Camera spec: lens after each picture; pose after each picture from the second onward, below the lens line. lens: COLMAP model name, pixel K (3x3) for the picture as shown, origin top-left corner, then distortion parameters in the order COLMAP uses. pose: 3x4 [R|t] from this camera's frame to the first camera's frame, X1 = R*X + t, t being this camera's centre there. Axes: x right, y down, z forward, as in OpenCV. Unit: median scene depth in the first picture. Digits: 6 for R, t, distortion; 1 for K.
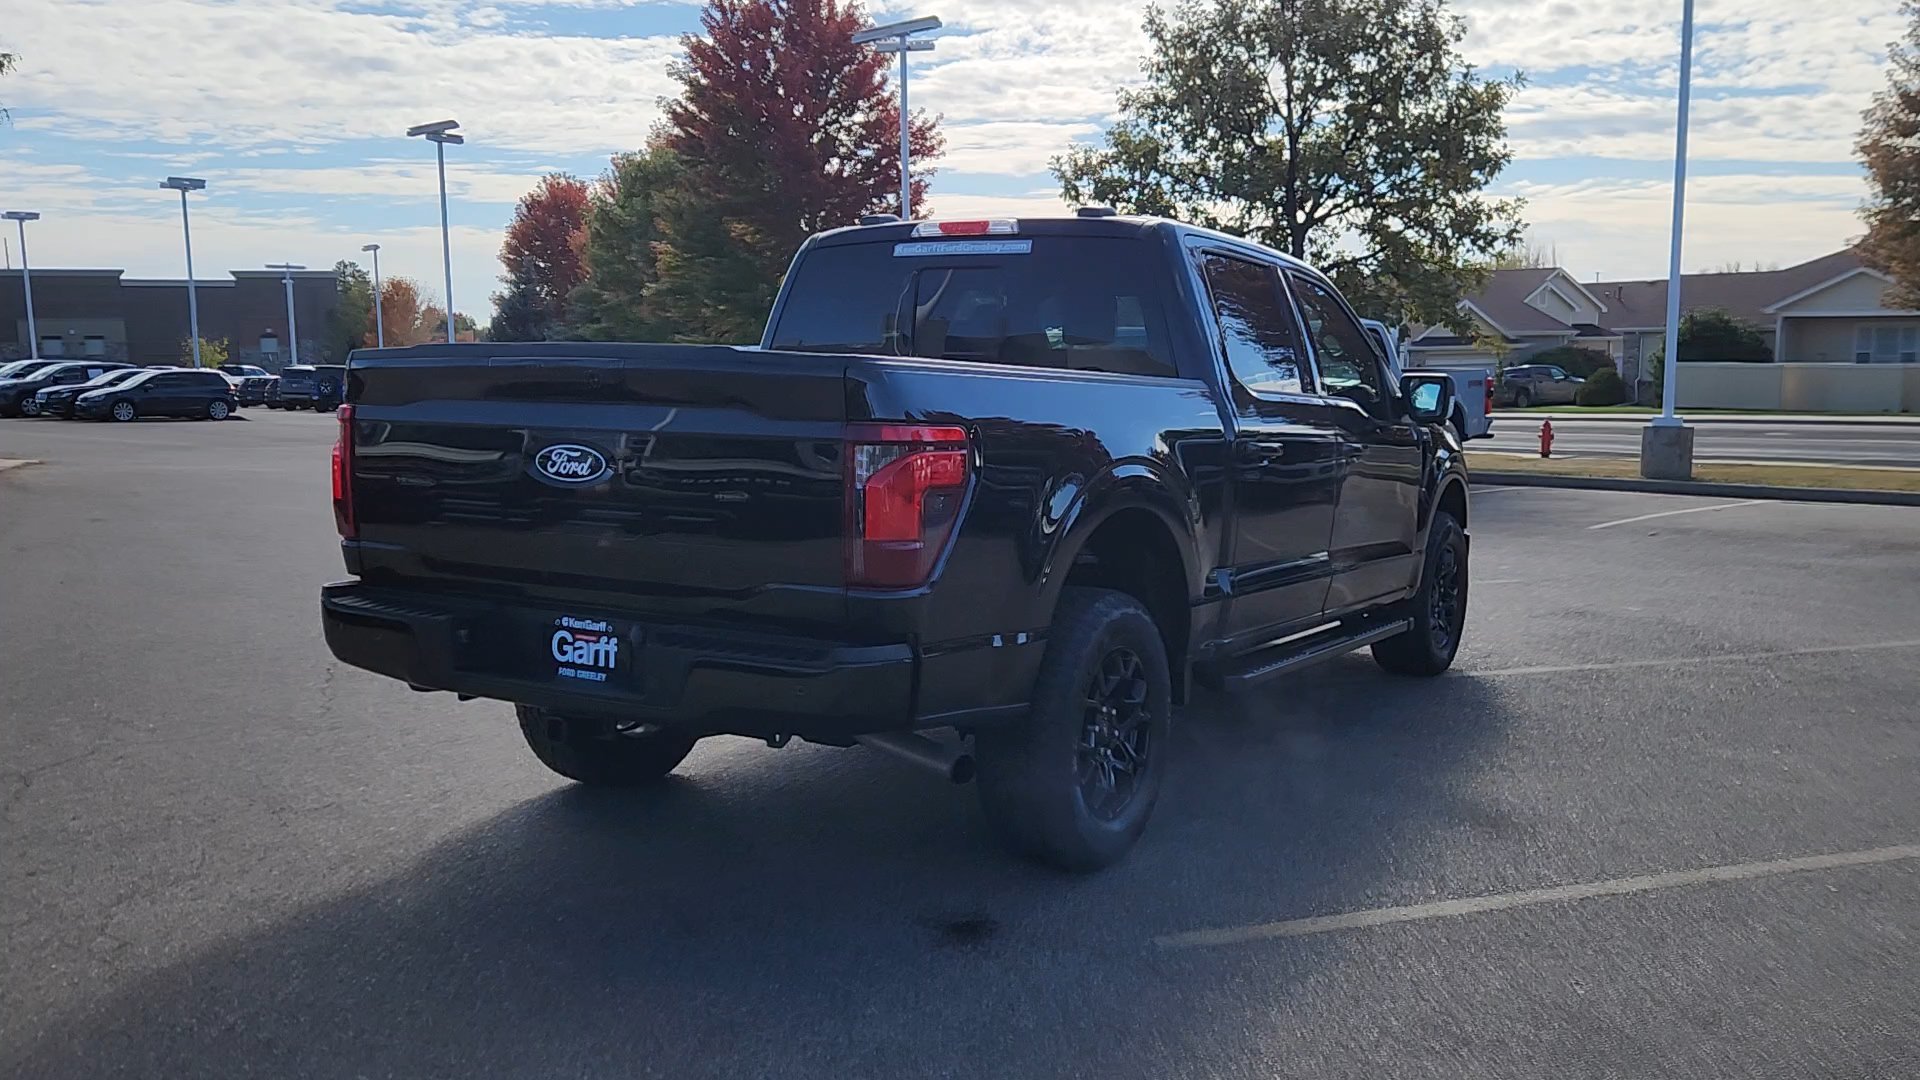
lens RADIAL K [[1616.5, 0, 947.4], [0, 1616.5, 569.8], [0, 0, 1]] dist [0.040834, -0.035548]
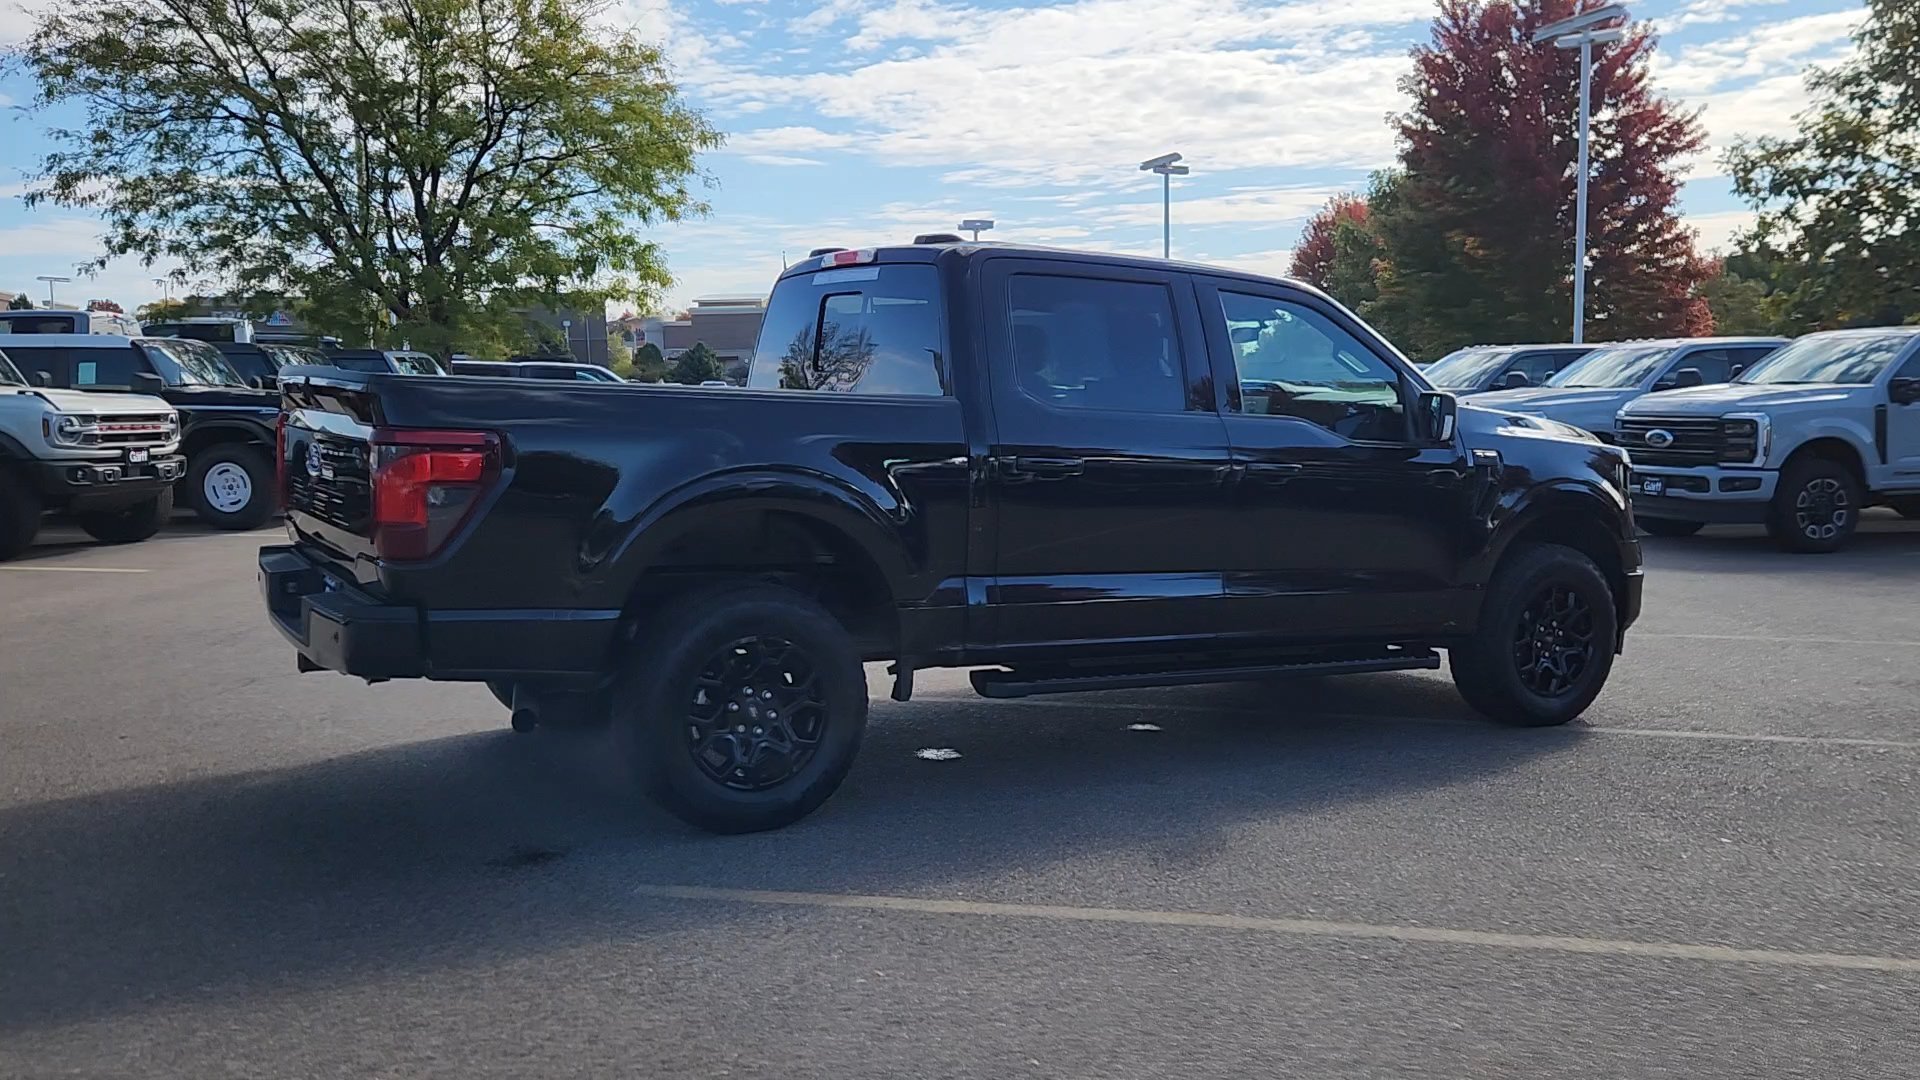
lens RADIAL K [[1616.5, 0, 947.4], [0, 1616.5, 569.8], [0, 0, 1]] dist [0.040834, -0.035548]
pose [[0.876034, 0.054340, -0.479179, 0.133222], [-0.059777, 0.998204, 0.003915, -0.001701], [0.478531, 0.025214, 0.877709, 0.015375]]
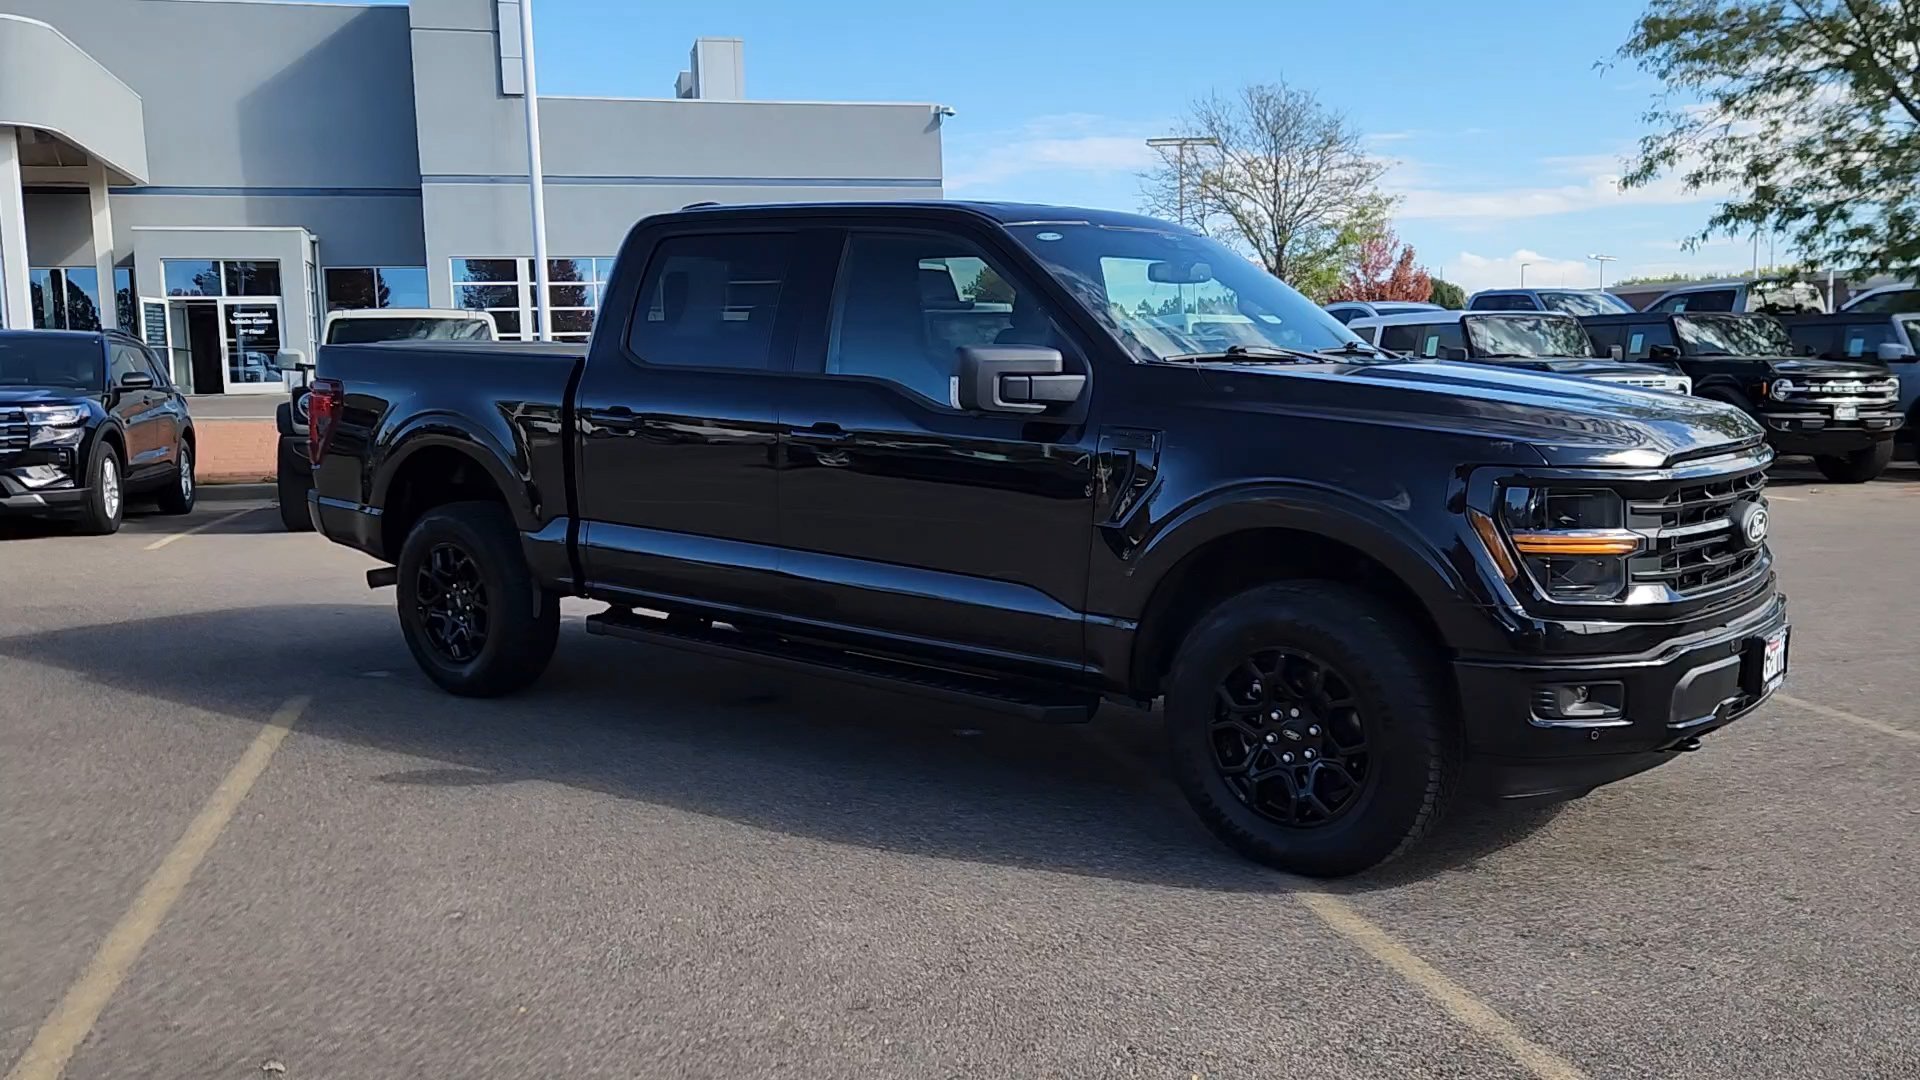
lens RADIAL K [[1616.5, 0, 947.4], [0, 1616.5, 569.8], [0, 0, 1]] dist [0.040834, -0.035548]
pose [[-0.120730, 0.122935, -0.985044, 0.262512], [-0.115992, 0.983758, 0.136991, -0.031601], [0.985885, 0.130796, -0.104510, 0.282892]]
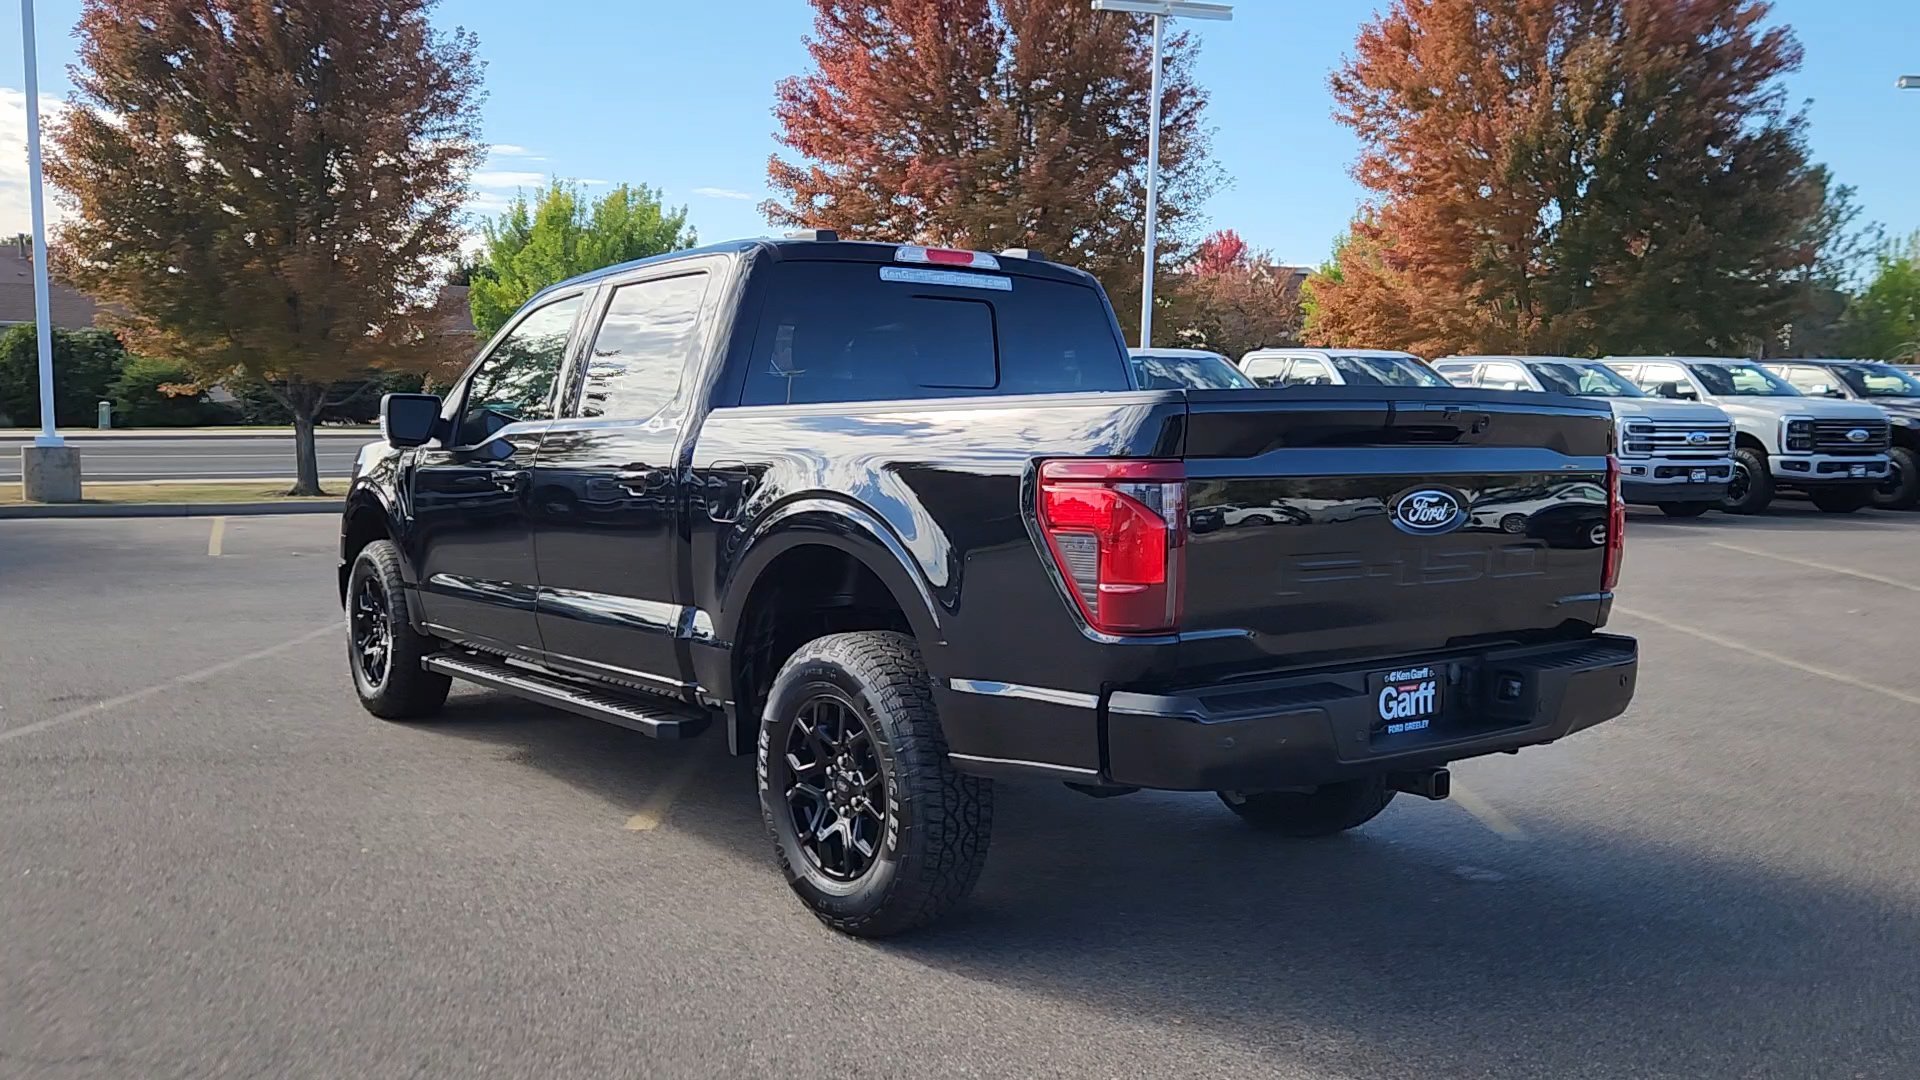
lens RADIAL K [[1616.5, 0, 947.4], [0, 1616.5, 569.8], [0, 0, 1]] dist [0.040834, -0.035548]
pose [[0.372344, -0.097111, 0.923000, -0.195732], [0.103932, 0.992618, 0.062508, -0.019026], [-0.922257, 0.072655, 0.379689, 0.141436]]
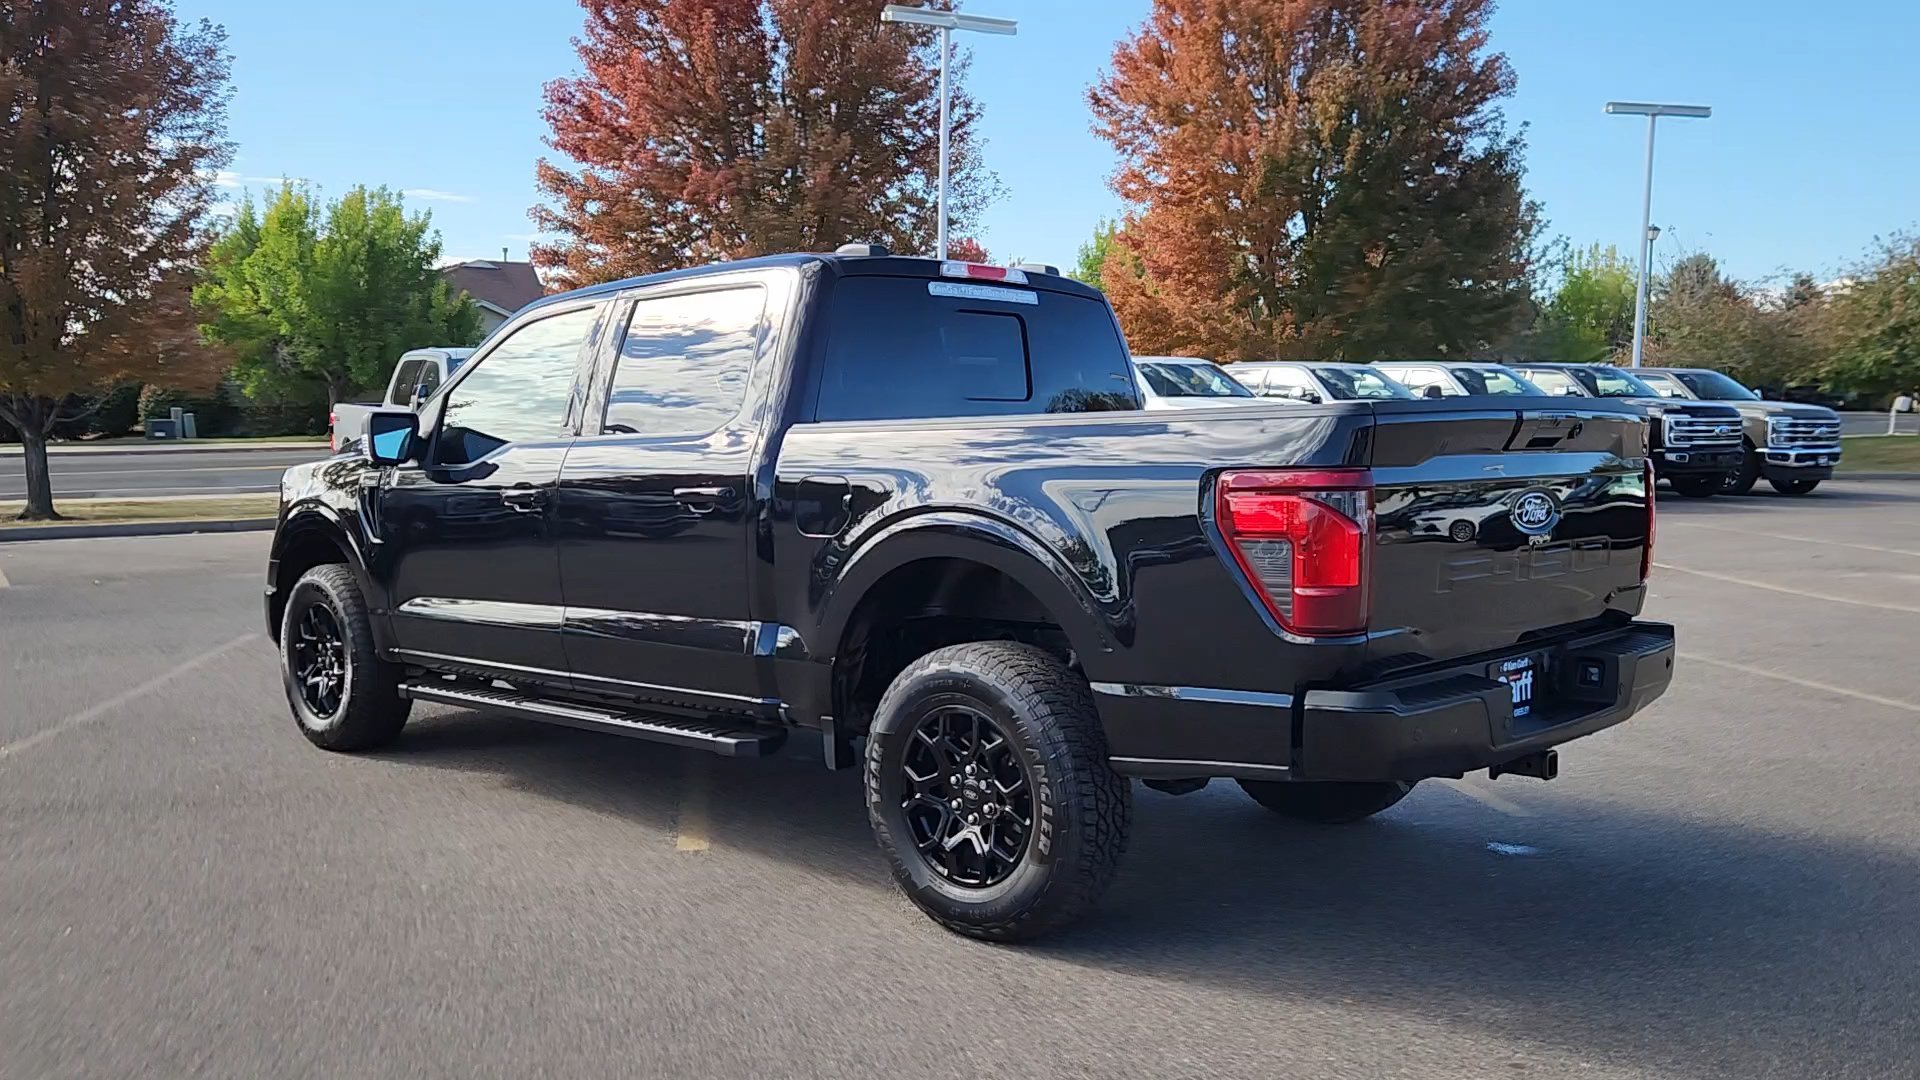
lens RADIAL K [[1616.5, 0, 947.4], [0, 1616.5, 569.8], [0, 0, 1]] dist [0.040834, -0.035548]
pose [[0.216896, -0.101372, 0.970917, -0.210615], [0.119771, 0.989843, 0.076592, -0.024209], [-0.968819, 0.099675, 0.226835, 0.178334]]
